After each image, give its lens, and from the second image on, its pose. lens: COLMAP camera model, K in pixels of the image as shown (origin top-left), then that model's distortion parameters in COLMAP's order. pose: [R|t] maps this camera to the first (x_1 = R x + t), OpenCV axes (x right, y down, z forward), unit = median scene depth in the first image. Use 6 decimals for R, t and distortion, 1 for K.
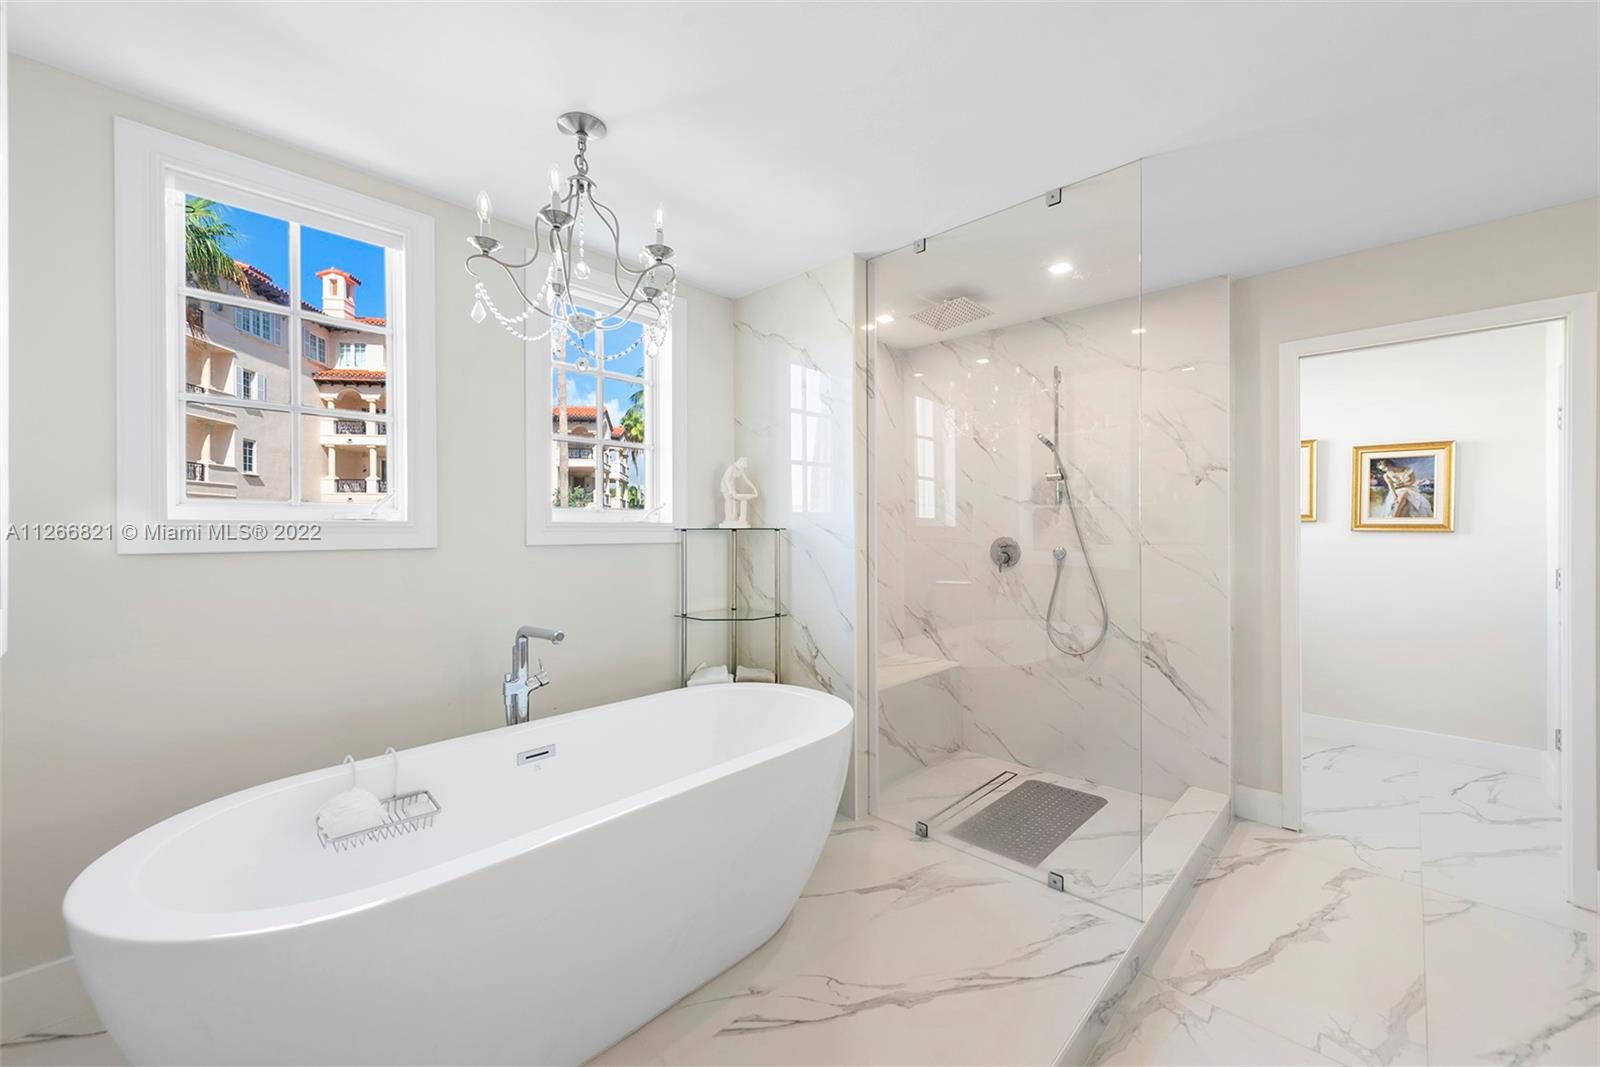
lens RADIAL K [[626.2, 0, 794.7], [0, 626.2, 529.3], [0, 0, 1]] dist [0.011558, -0.003024]
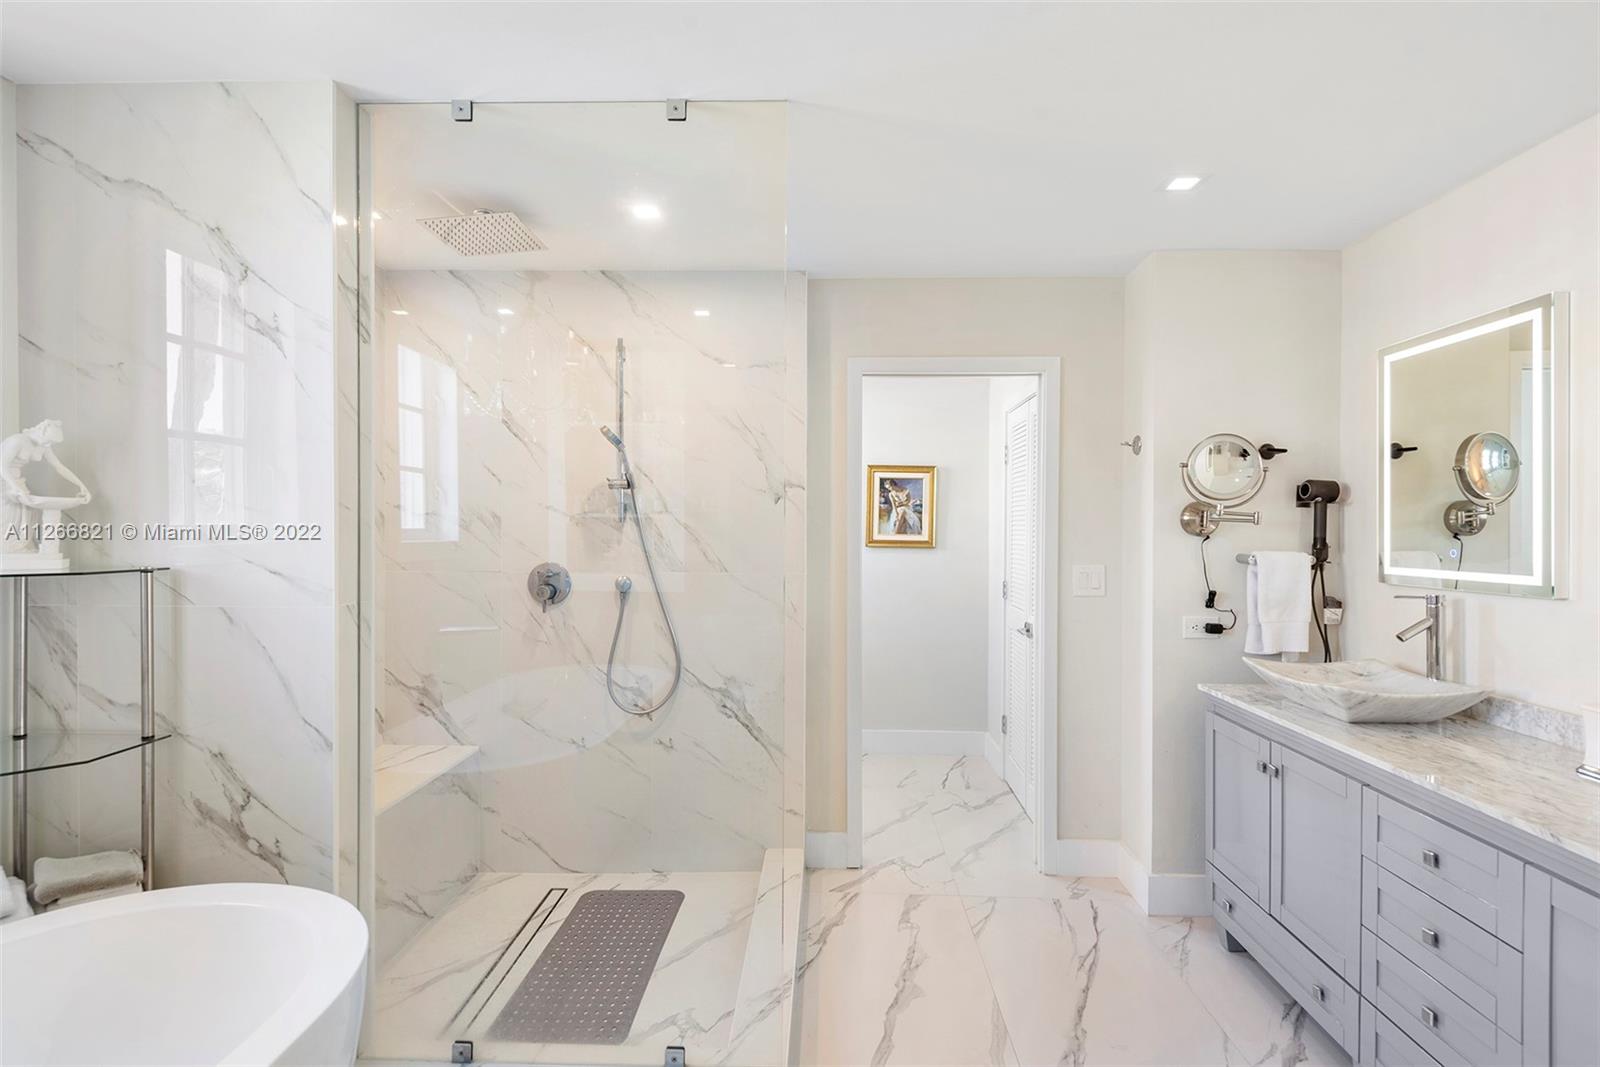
lens RADIAL K [[770.8, 0, 800.1], [0, 770.8, 530.7], [0, 0, 1]] dist [0.014057, -0.007042]
pose [[0.742487, 0.001350, 0.669859, -0.055290], [-0.006382, 0.999967, 0.005059, -0.037870], [-0.669830, -0.008031, 0.742471, 0.178873]]
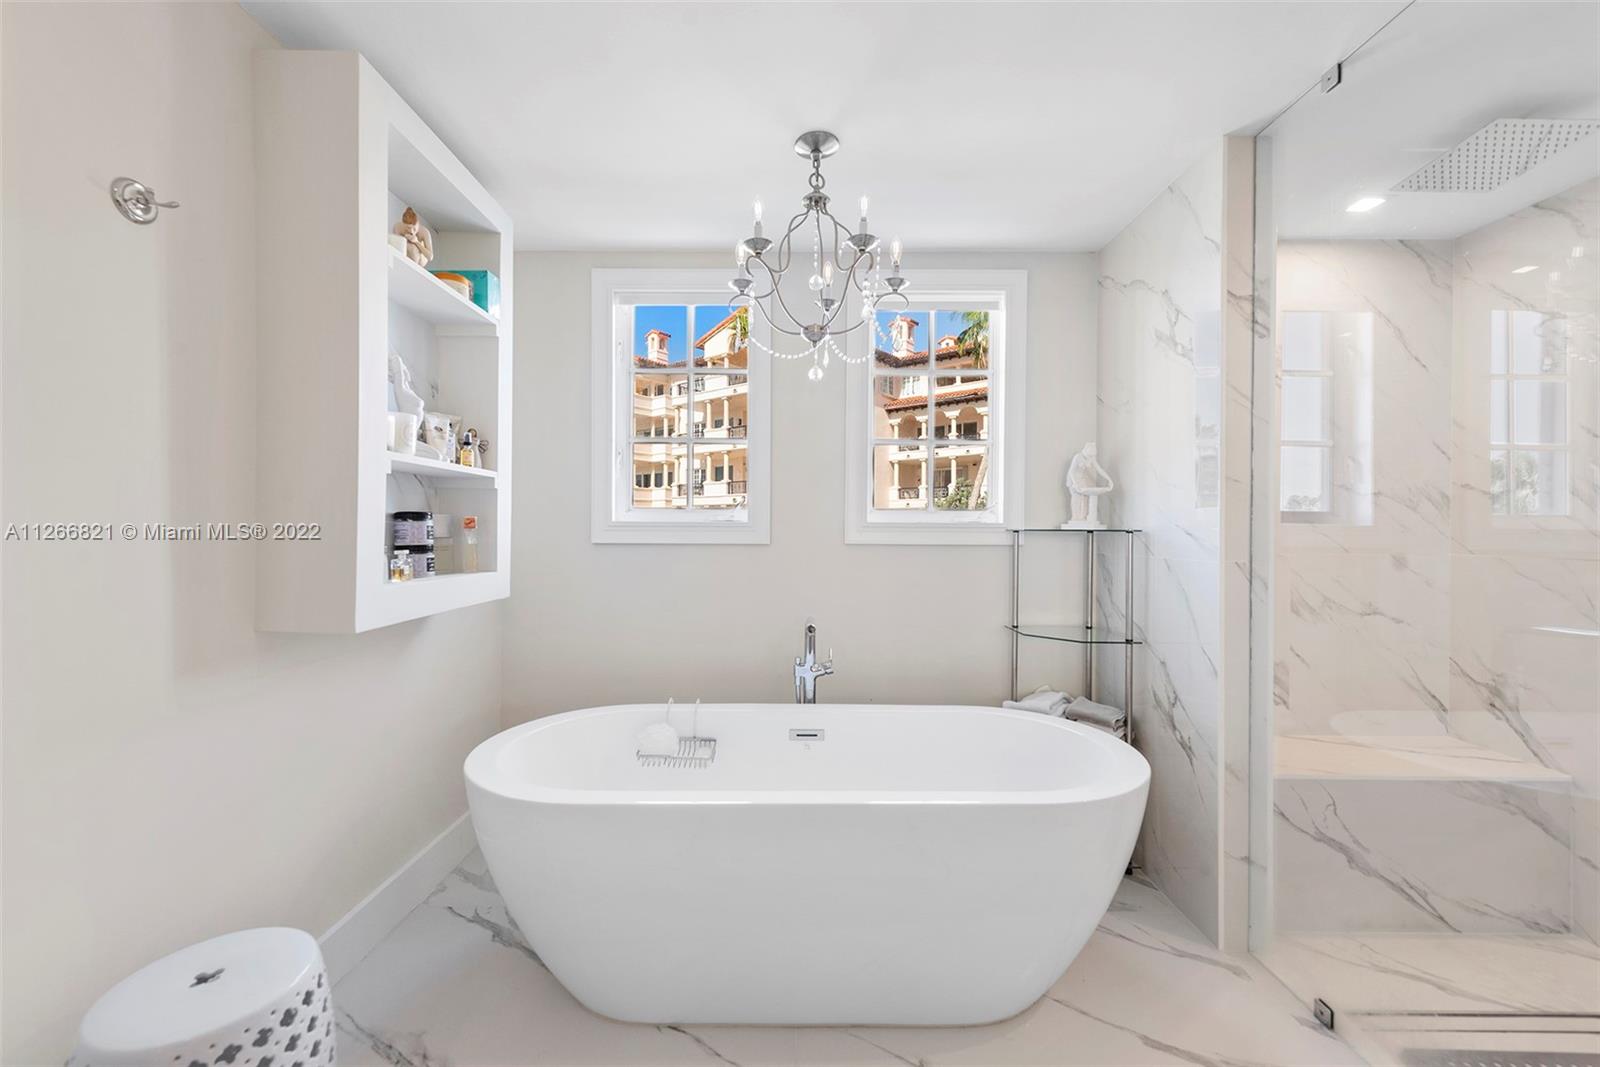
lens RADIAL K [[626.2, 0, 797.8], [0, 626.2, 530.8], [0, 0, 1]] dist [0.011558, -0.003024]
pose [[0.691705, 0.007379, -0.722143, 0.248306], [-0.006545, 0.999971, 0.003948, -0.001045], [0.722151, 0.001996, 0.691733, 0.158529]]
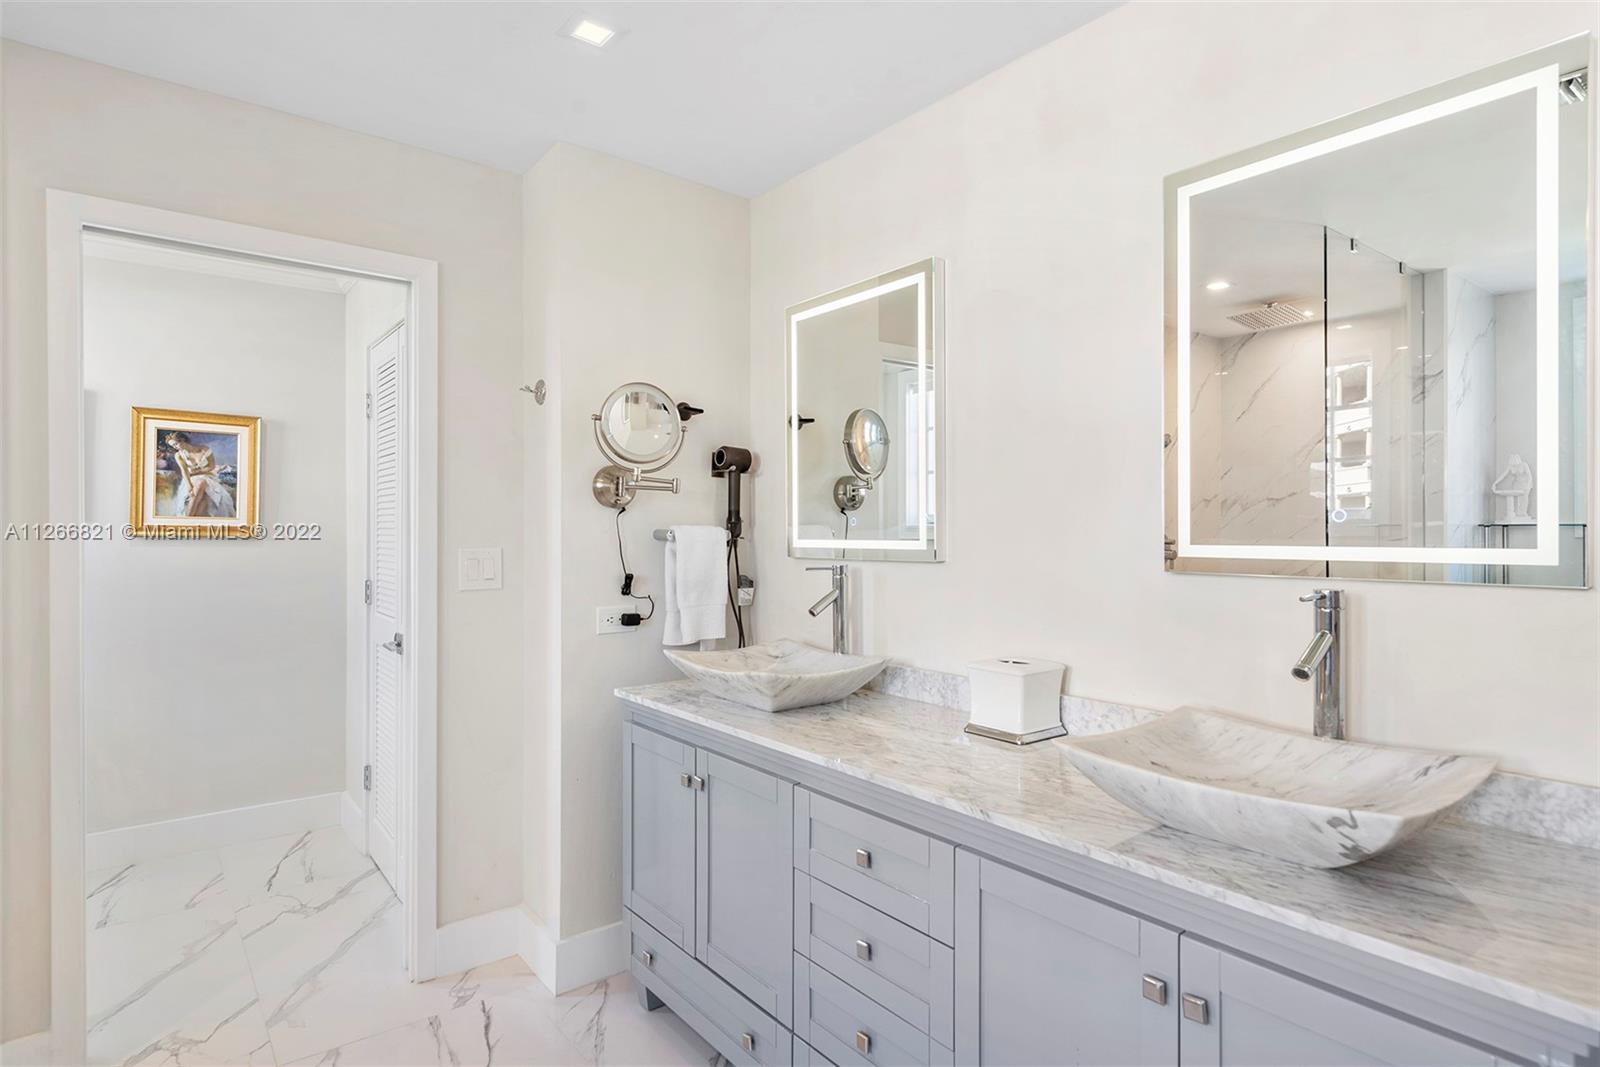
lens RADIAL K [[857.3, 0, 798.5], [0, 857.3, 533.9], [0, 0, 1]] dist [0.018384, -0.005930]
pose [[0.136366, -0.003133, 0.990654, 0.122254], [-0.002854, 0.999990, 0.003555, -0.006266], [-0.990654, -0.003312, 0.136356, 0.256967]]
